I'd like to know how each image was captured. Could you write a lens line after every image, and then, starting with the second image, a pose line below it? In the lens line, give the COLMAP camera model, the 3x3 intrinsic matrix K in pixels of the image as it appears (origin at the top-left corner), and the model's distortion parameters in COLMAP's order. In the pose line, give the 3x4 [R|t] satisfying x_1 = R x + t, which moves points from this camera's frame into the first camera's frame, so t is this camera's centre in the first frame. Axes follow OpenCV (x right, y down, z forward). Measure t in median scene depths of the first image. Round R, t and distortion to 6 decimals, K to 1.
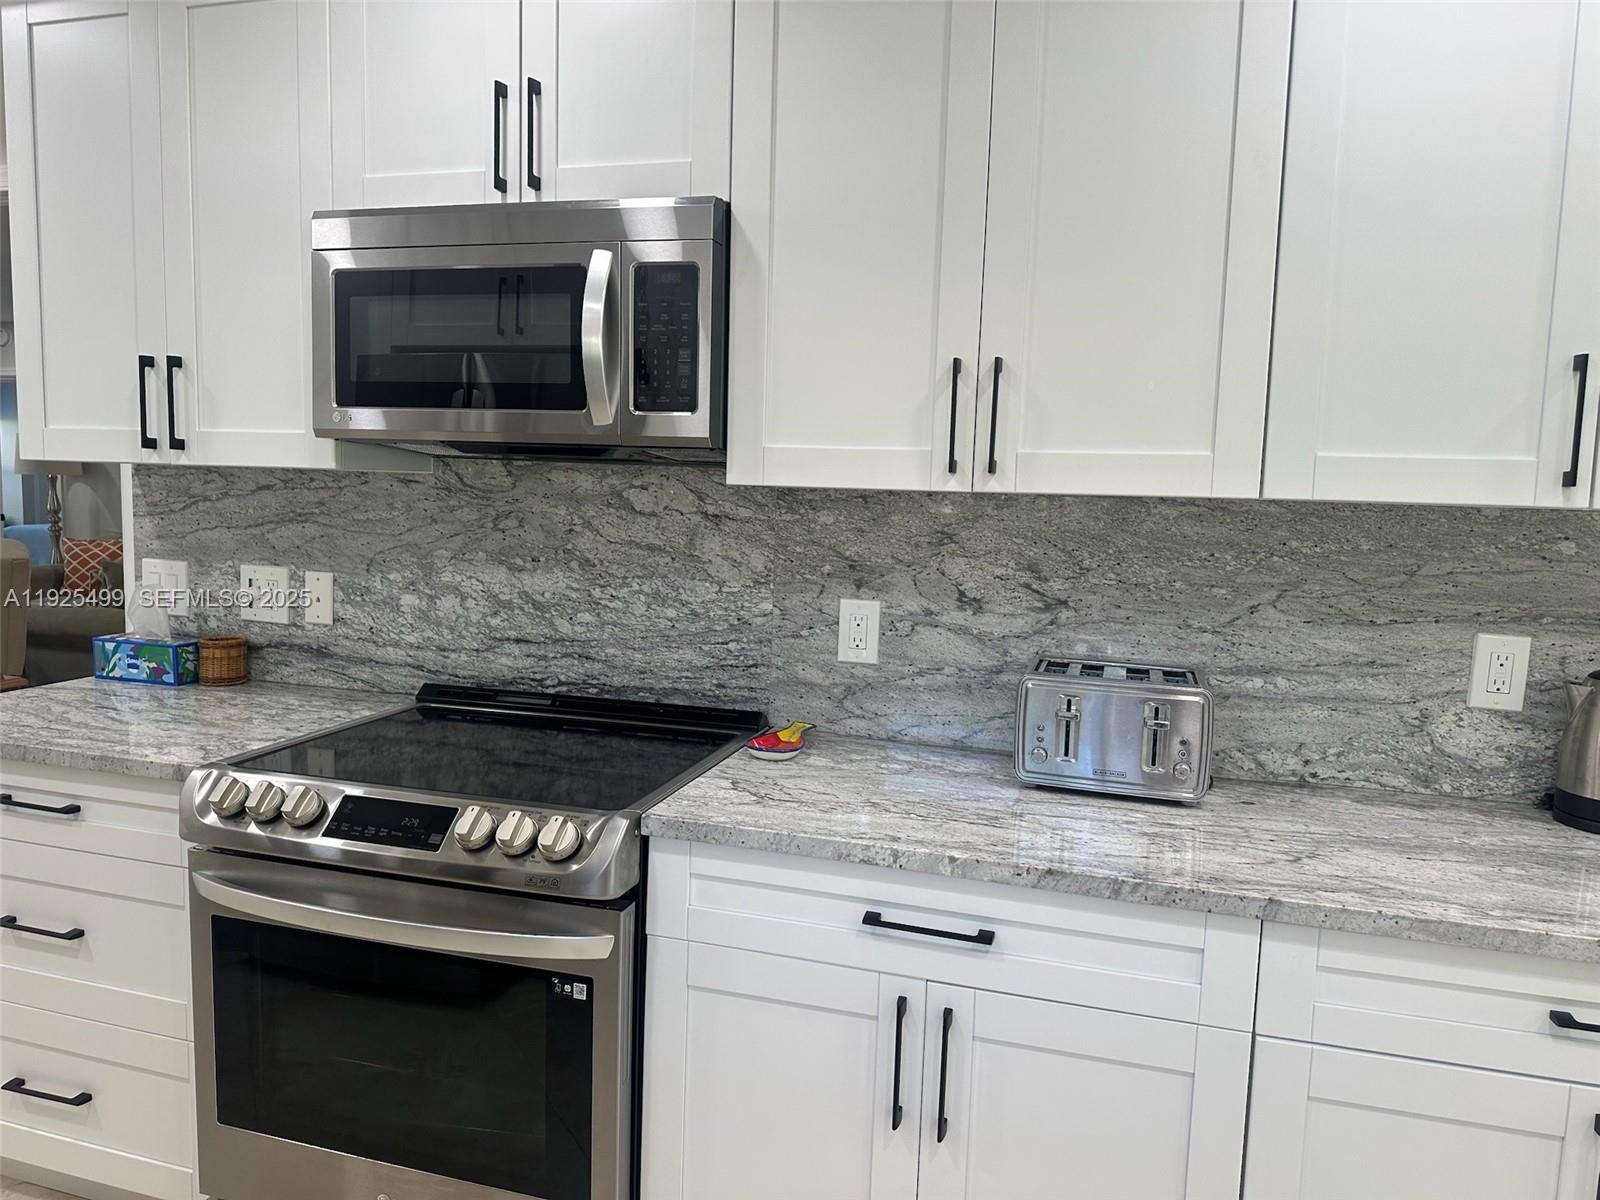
lens RADIAL K [[1129.9, 0, 814.3], [0, 1129.9, 584.8], [0, 0, 1]] dist [0.061595, -0.073296]
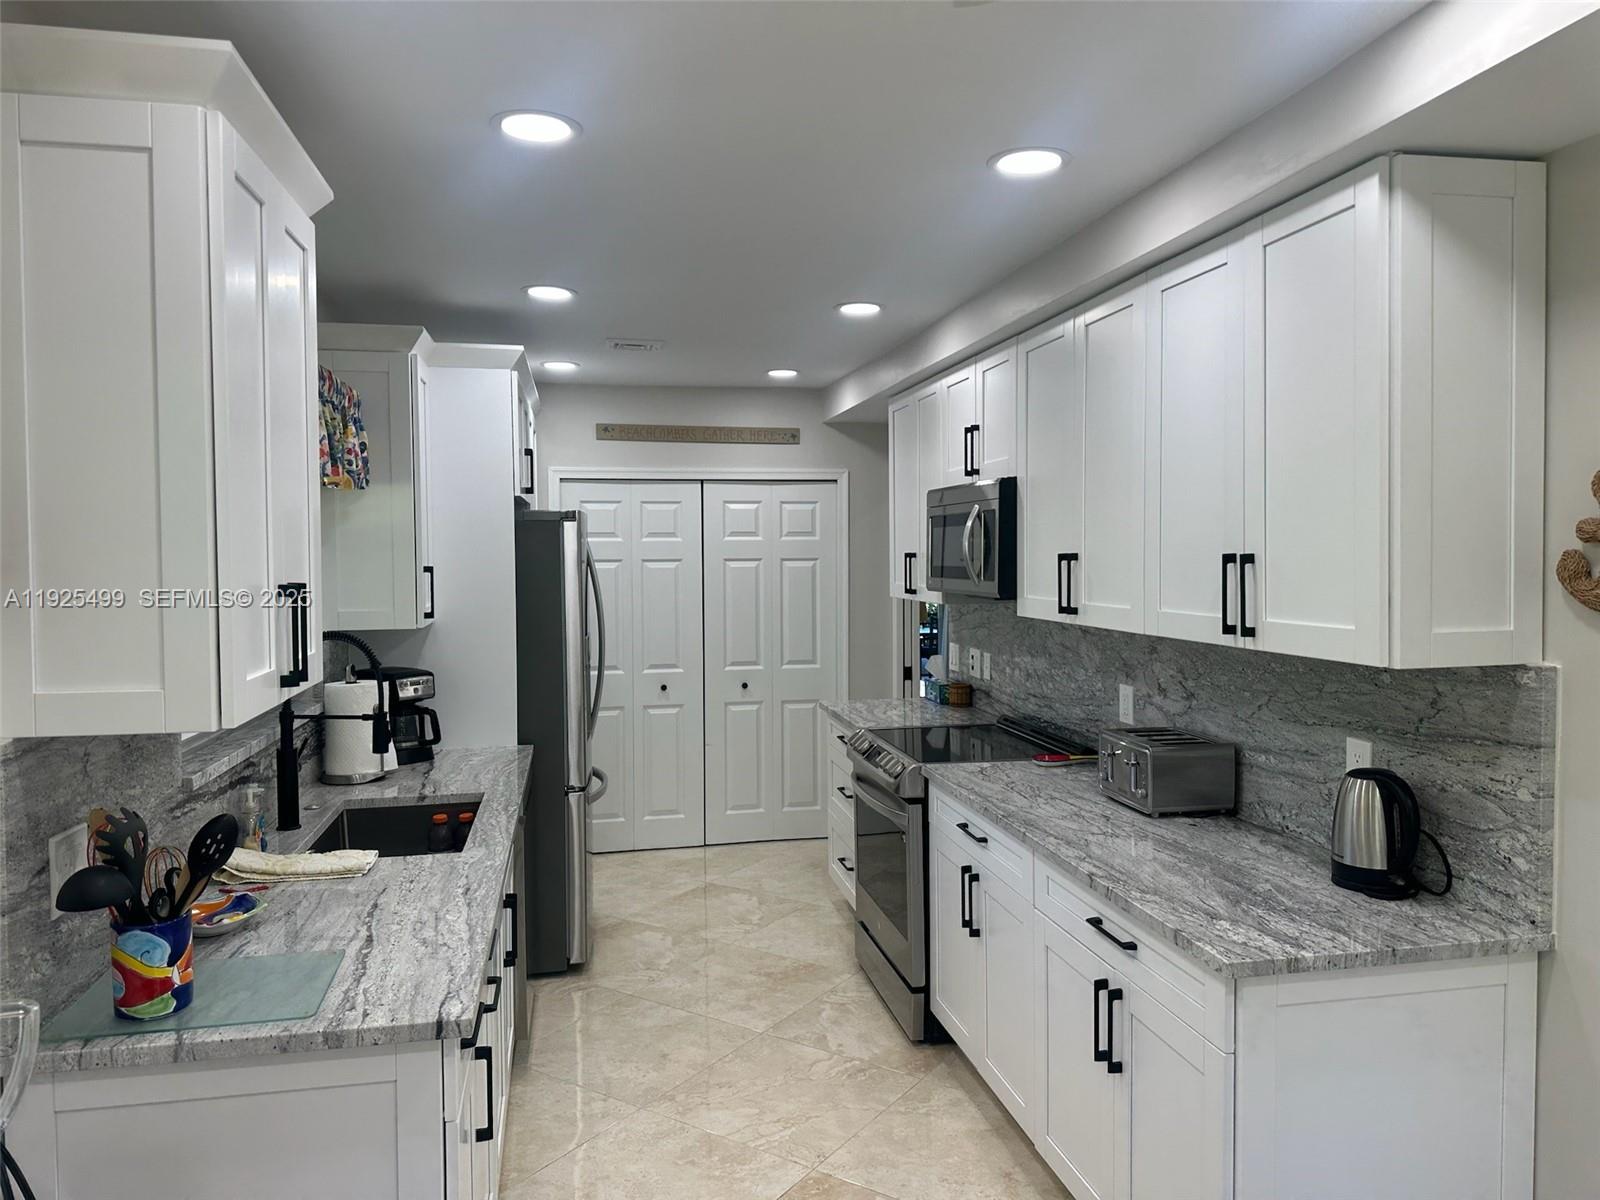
lens RADIAL K [[1129.9, 0, 803.5], [0, 1129.9, 586.0], [0, 0, 1]] dist [0.061595, -0.073296]
pose [[0.460837, -0.004968, -0.887471, 1.280469], [-0.055131, 0.997893, -0.034213, -0.047636], [0.885771, 0.064694, 0.459592, -0.194377]]
